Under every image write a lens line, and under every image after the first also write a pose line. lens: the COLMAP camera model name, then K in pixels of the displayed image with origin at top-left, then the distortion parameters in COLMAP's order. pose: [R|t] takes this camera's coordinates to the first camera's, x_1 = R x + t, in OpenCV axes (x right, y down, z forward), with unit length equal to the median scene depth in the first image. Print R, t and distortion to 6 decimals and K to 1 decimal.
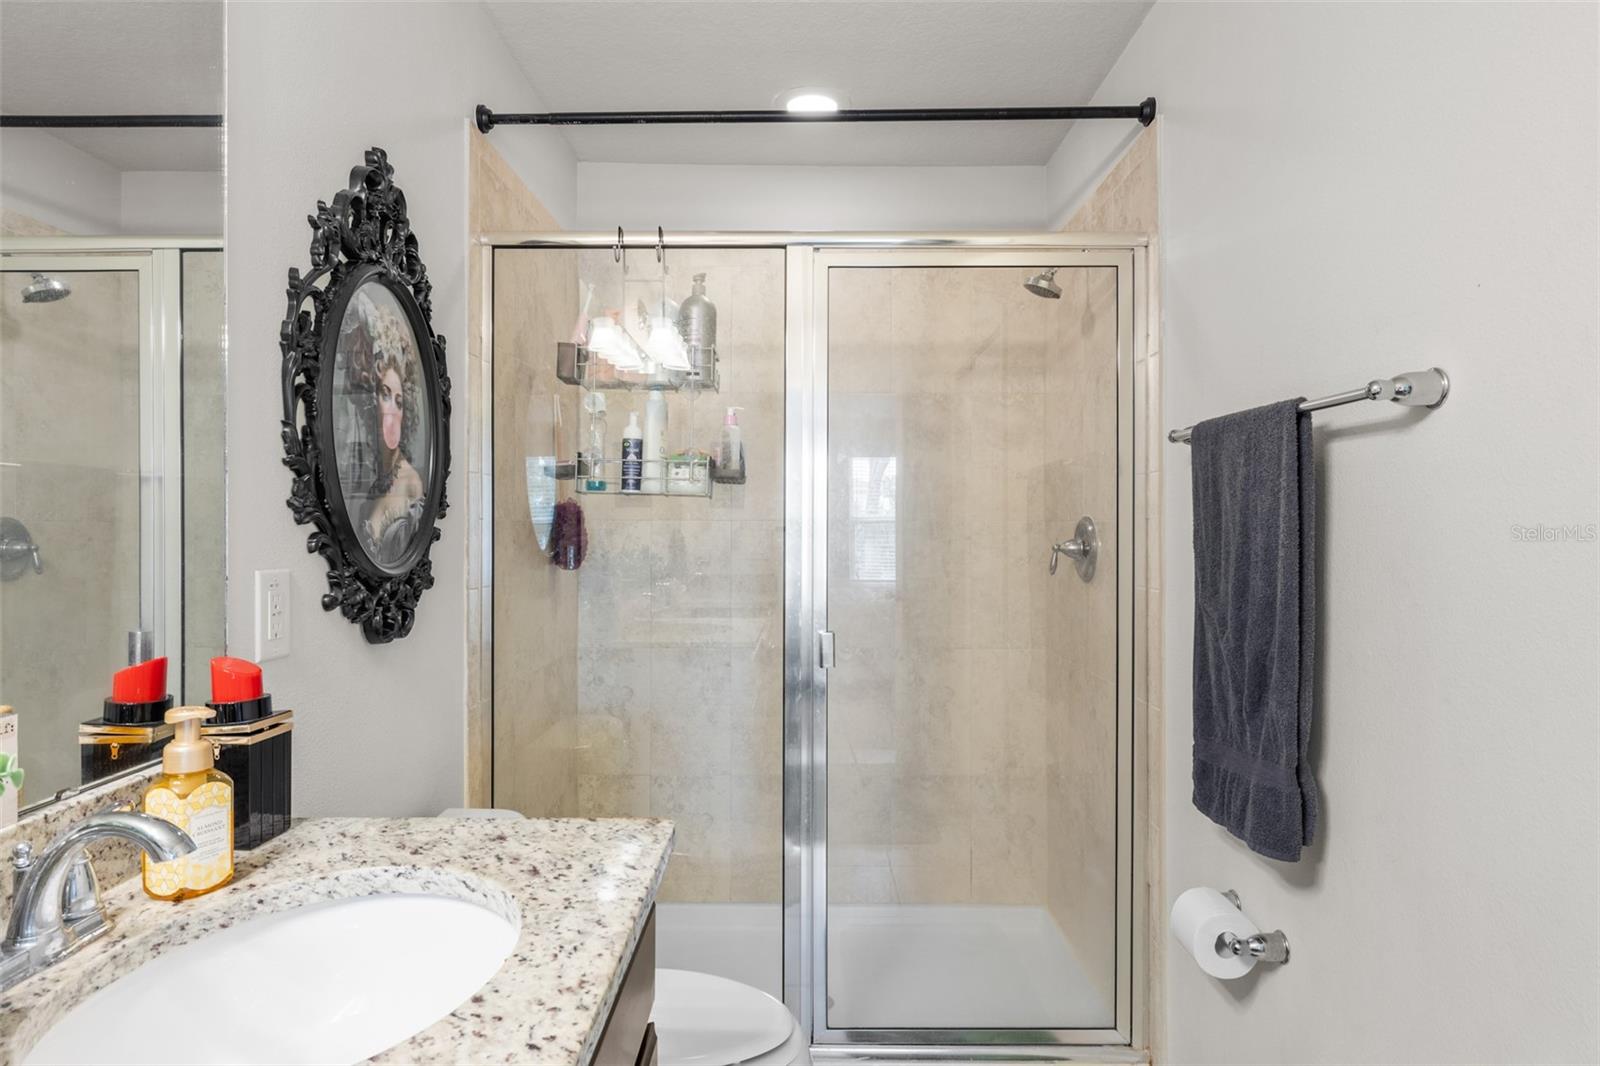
lens RADIAL K [[925.0, 0, 802.3], [0, 925.0, 525.9], [0, 0, 1]] dist [0.004712, -0.000419]
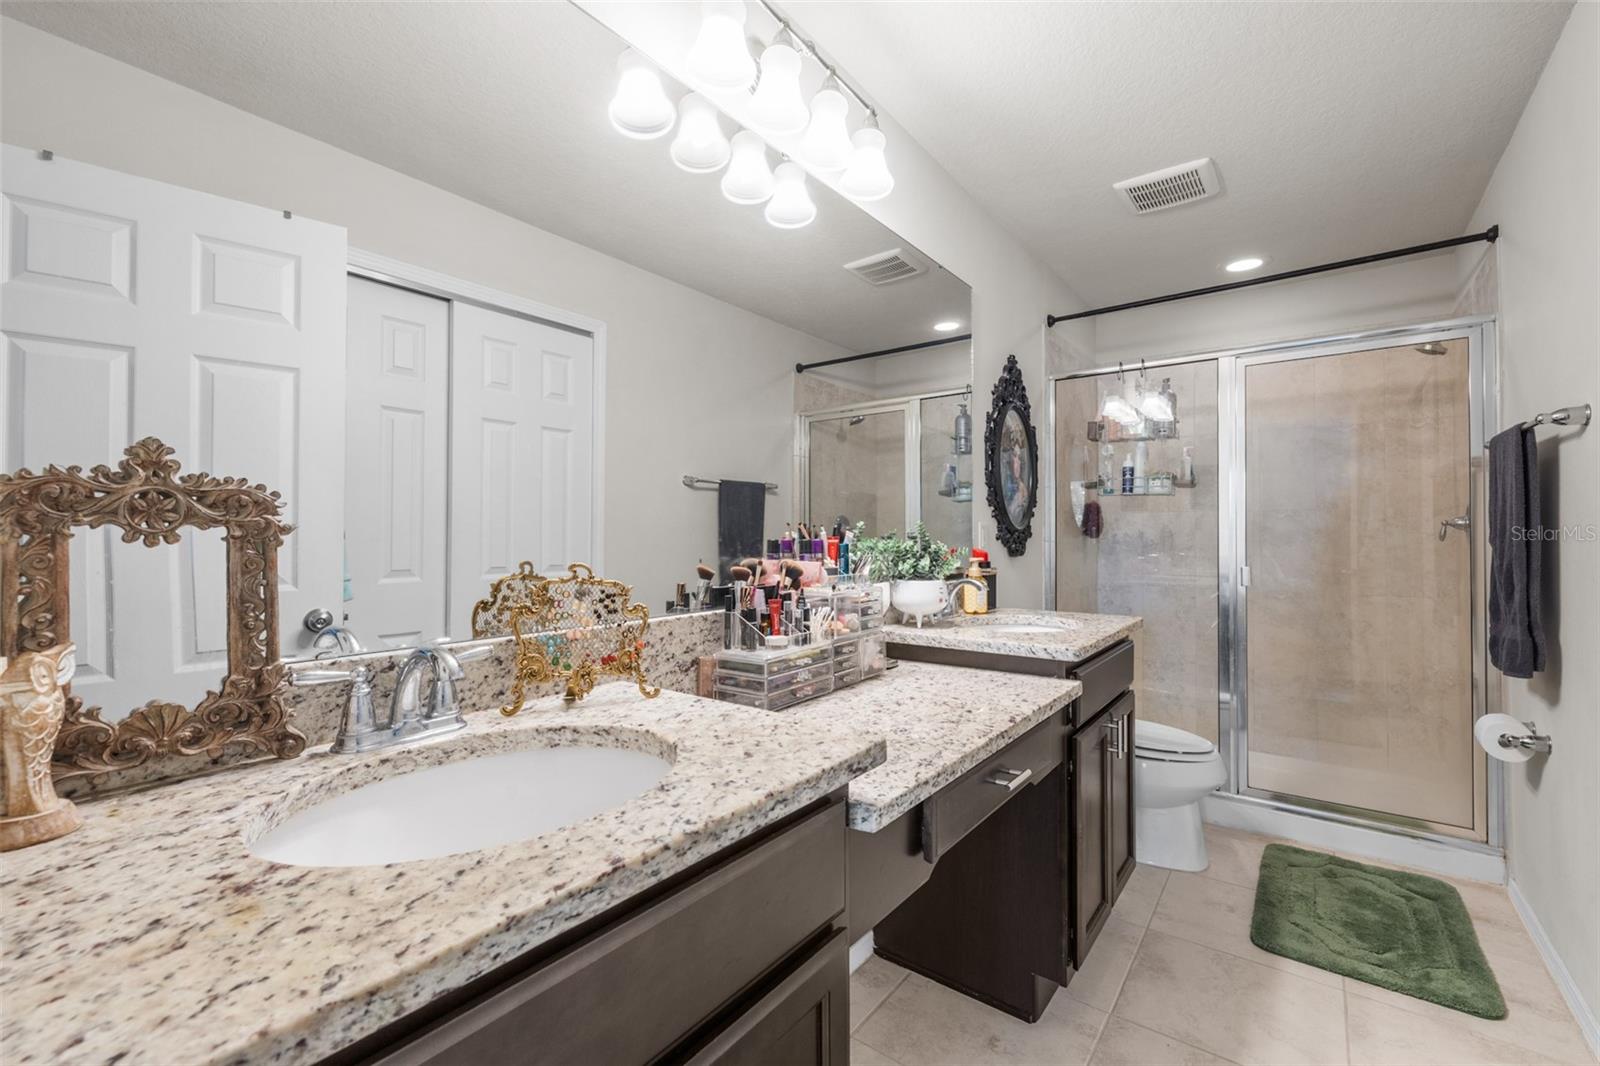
lens RADIAL K [[675.4, 0, 791.2], [0, 675.4, 526.5], [0, 0, 1]] dist [-0.000635, -0.000002]
pose [[0.791529, -0.007182, -0.611089, 0.148792], [-0.001316, 0.999909, -0.013456, 0.062951], [0.611130, 0.011455, 0.791447, -0.678726]]
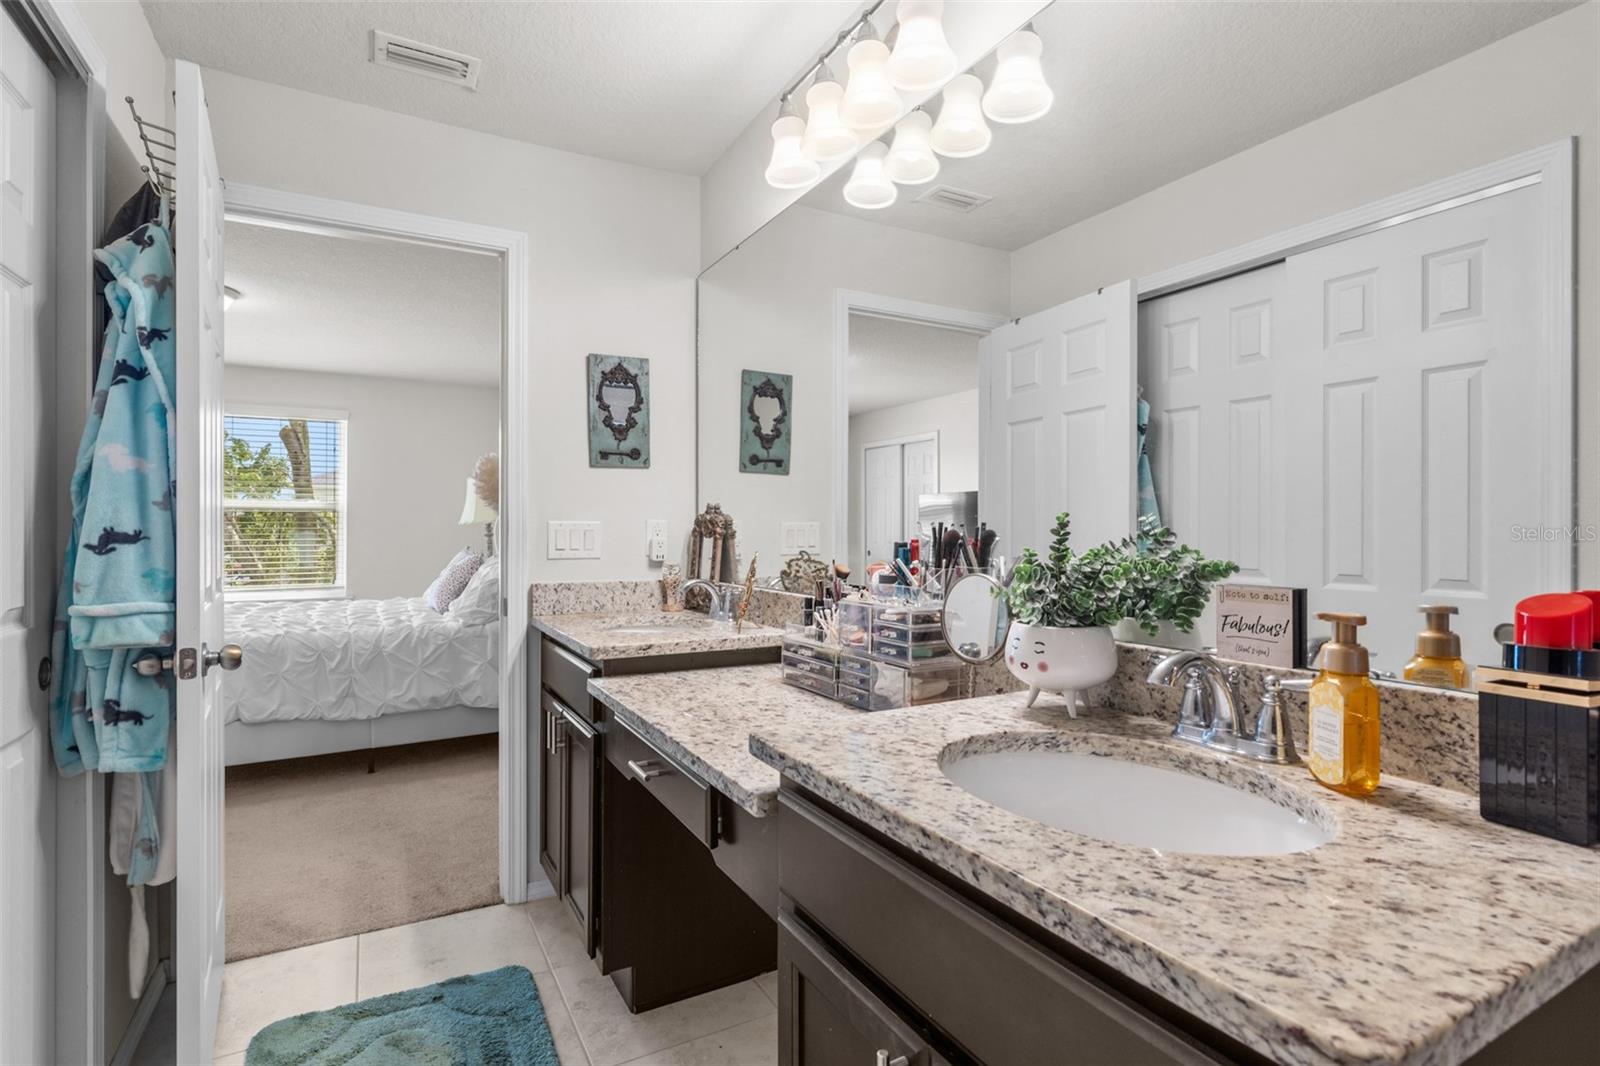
lens RADIAL K [[783.7, 0, 792.3], [0, 783.7, 539.3], [0, 0, 1]] dist [0.011121, 0.000128]
pose [[-0.878713, -0.000882, -0.477350, 0.163294], [-0.006511, 0.999927, 0.010138, 0.057407], [0.477306, 0.012016, -0.878655, 0.773650]]
